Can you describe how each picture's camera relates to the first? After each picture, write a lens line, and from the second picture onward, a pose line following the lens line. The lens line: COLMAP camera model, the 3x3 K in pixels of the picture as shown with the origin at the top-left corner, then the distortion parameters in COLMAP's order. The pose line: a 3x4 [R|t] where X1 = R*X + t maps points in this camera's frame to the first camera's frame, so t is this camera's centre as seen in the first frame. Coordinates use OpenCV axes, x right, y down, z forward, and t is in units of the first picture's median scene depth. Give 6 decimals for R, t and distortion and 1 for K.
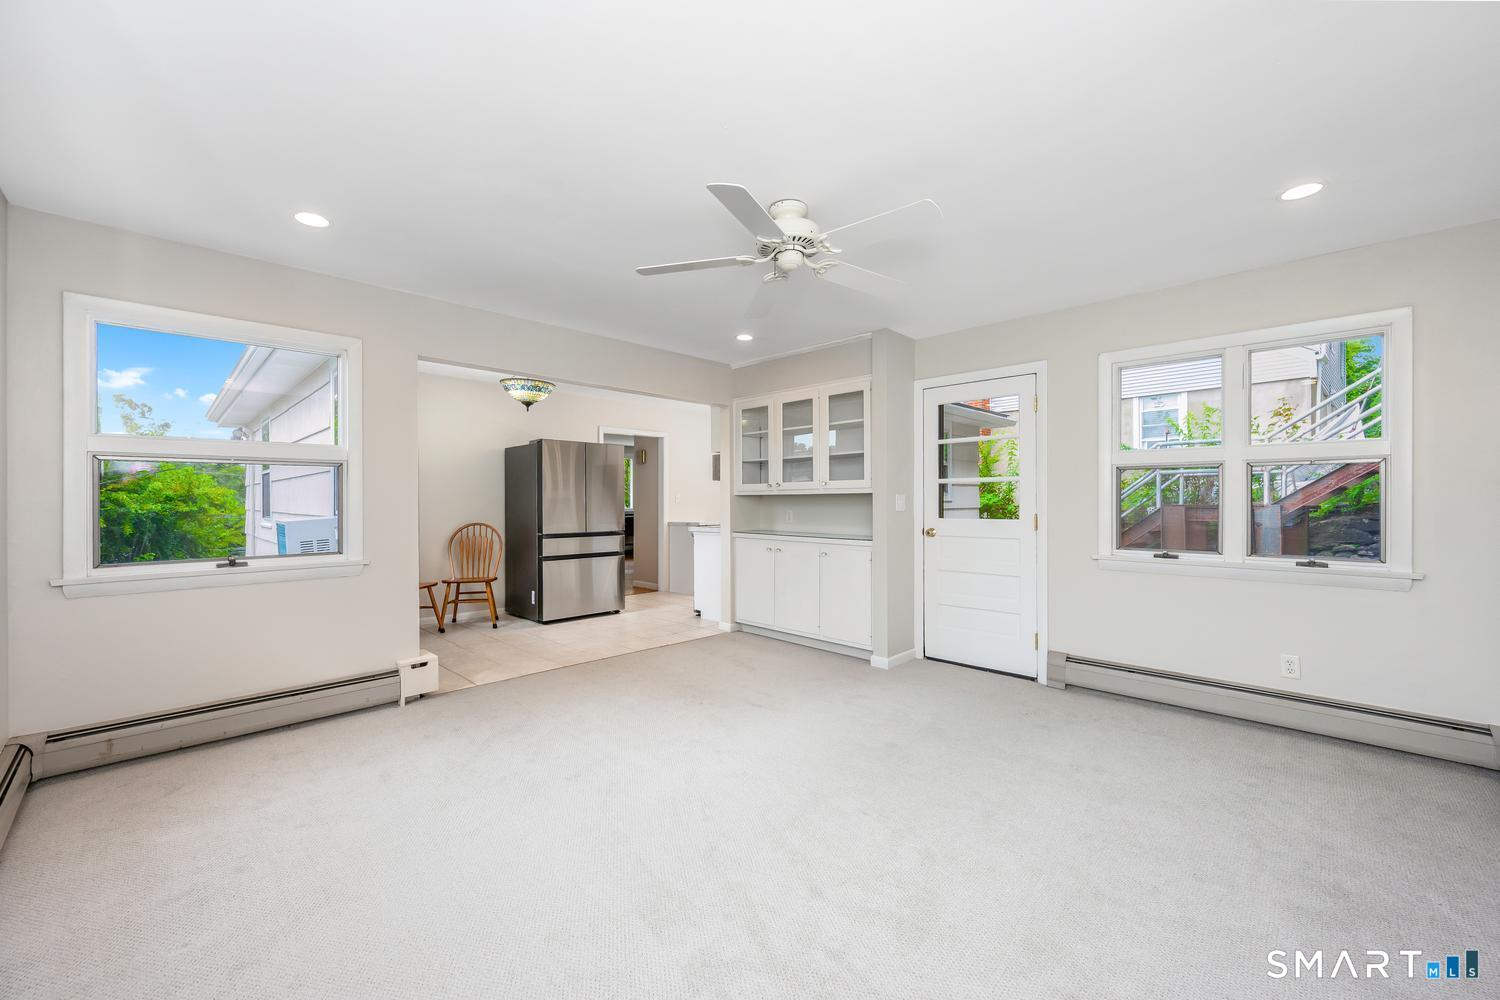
lens RADIAL K [[589.5, 0, 753.9], [0, 589.5, 497.7], [0, 0, 1]] dist [-0.000753, -0.000075]
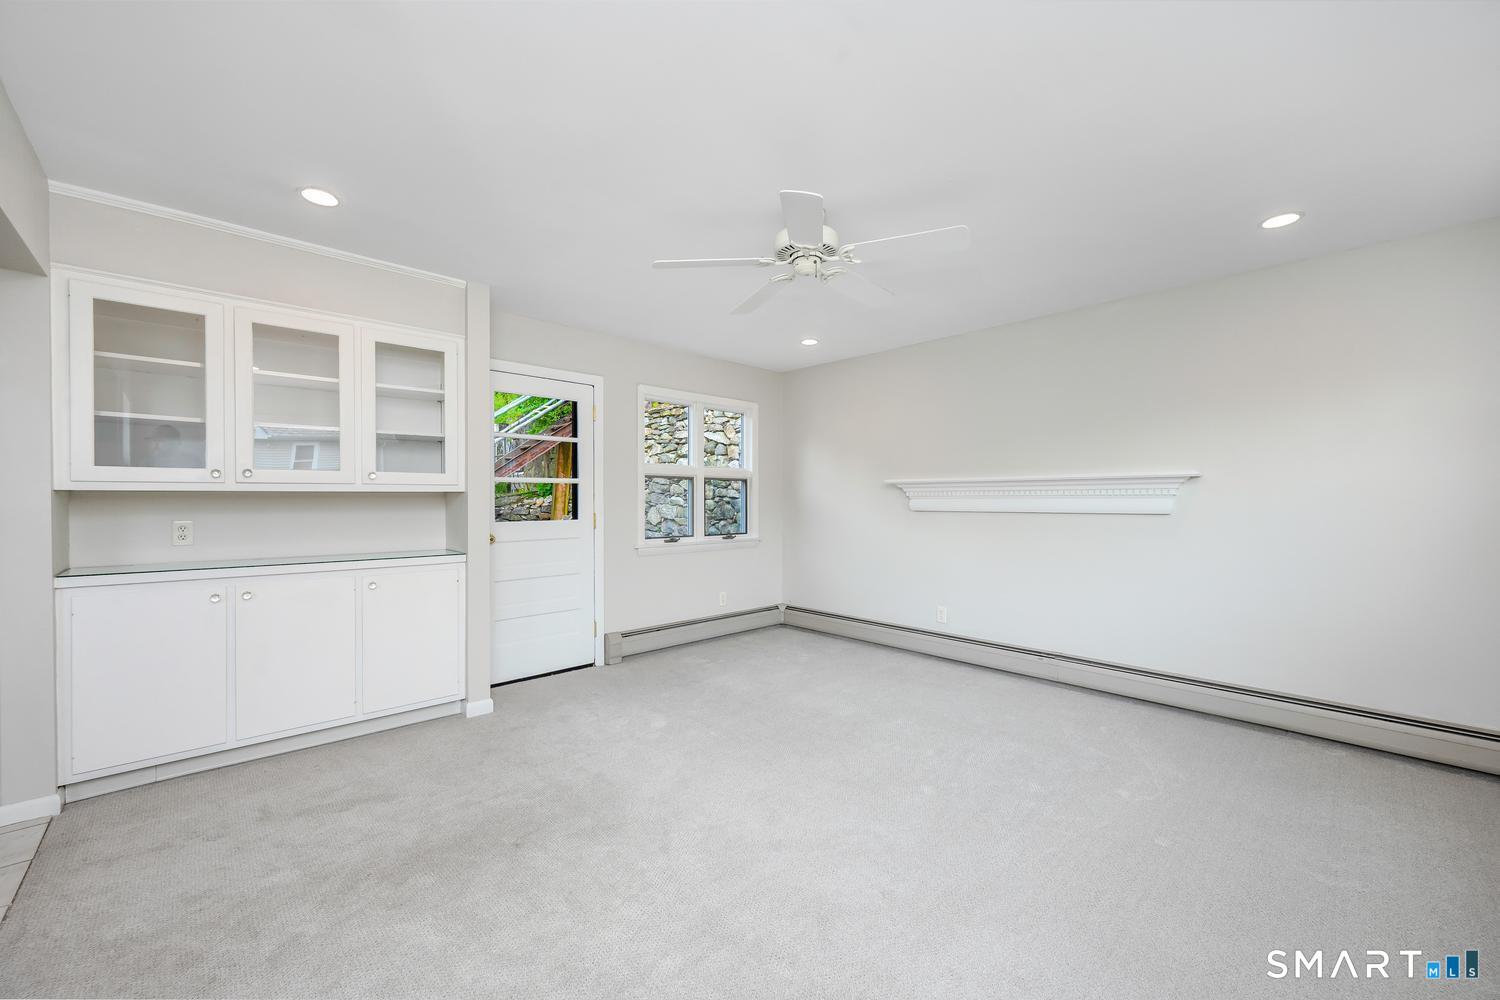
lens RADIAL K [[589.5, 0, 753.9], [0, 589.5, 497.7], [0, 0, 1]] dist [-0.000753, -0.000075]
pose [[0.042876, 0.003598, 0.999074, -0.537702], [-0.003697, 0.999987, -0.003443, 0.000370], [-0.999074, -0.003546, 0.042889, 0.578897]]
